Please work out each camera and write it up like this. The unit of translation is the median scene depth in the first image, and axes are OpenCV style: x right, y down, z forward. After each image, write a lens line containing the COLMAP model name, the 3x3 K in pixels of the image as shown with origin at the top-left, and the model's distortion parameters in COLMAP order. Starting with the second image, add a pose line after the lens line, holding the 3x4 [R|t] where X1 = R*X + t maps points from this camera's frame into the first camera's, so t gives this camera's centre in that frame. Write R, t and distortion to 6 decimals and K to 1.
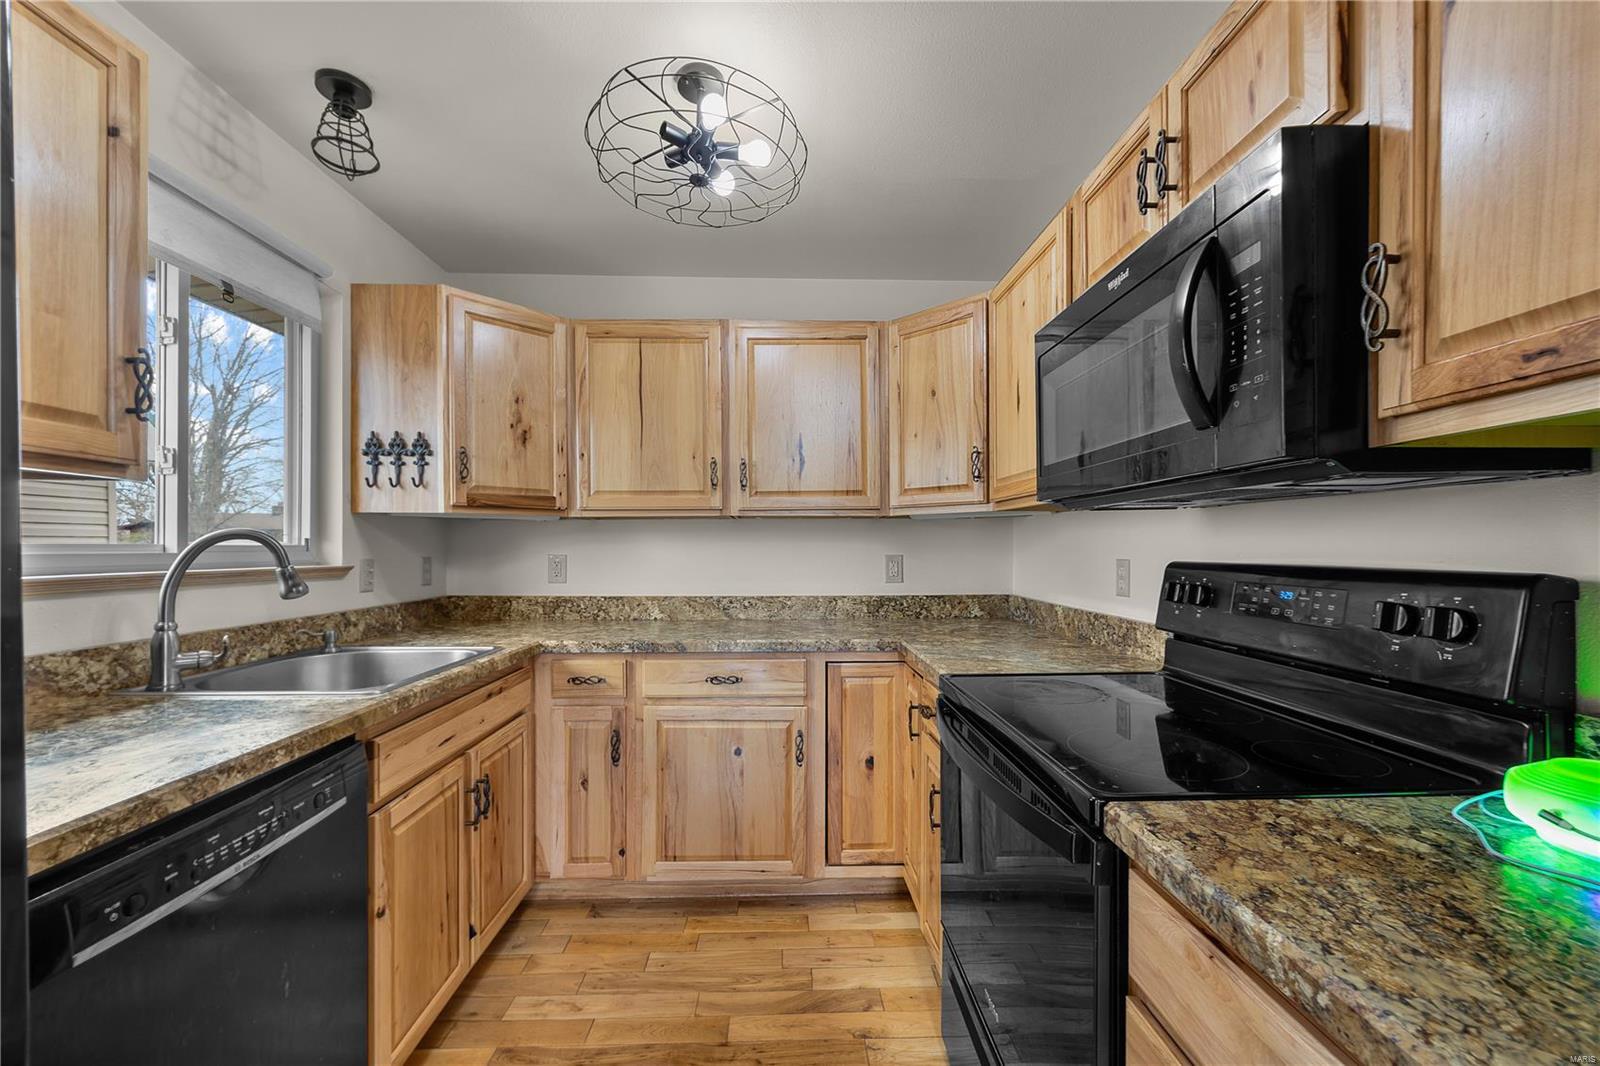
lens RADIAL K [[619.2, 0, 799.0], [0, 619.2, 538.3], [0, 0, 1]] dist [-0.000405, -0.000671]
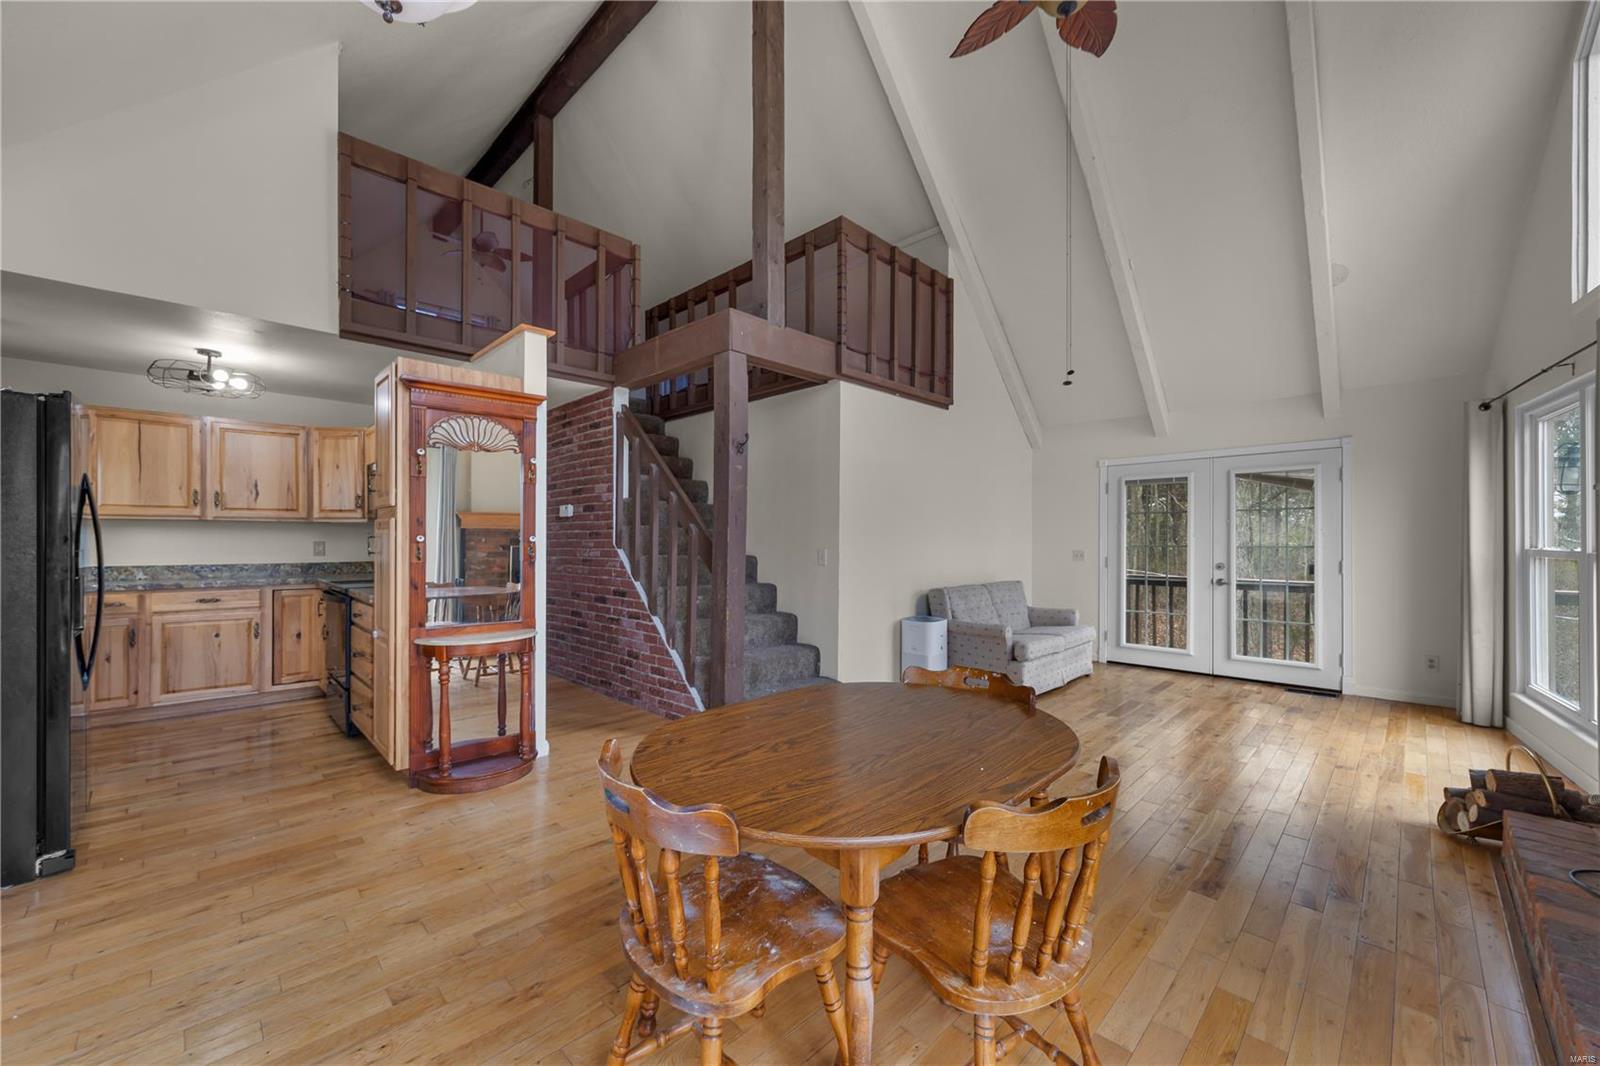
lens RADIAL K [[619.2, 0, 799.0], [0, 619.2, 538.3], [0, 0, 1]] dist [-0.000405, -0.000671]
pose [[0.728206, 0.004005, 0.685347, -0.097423], [-0.011198, 0.999919, 0.006055, -0.014081], [-0.685267, -0.012084, 0.728191, -1.781235]]
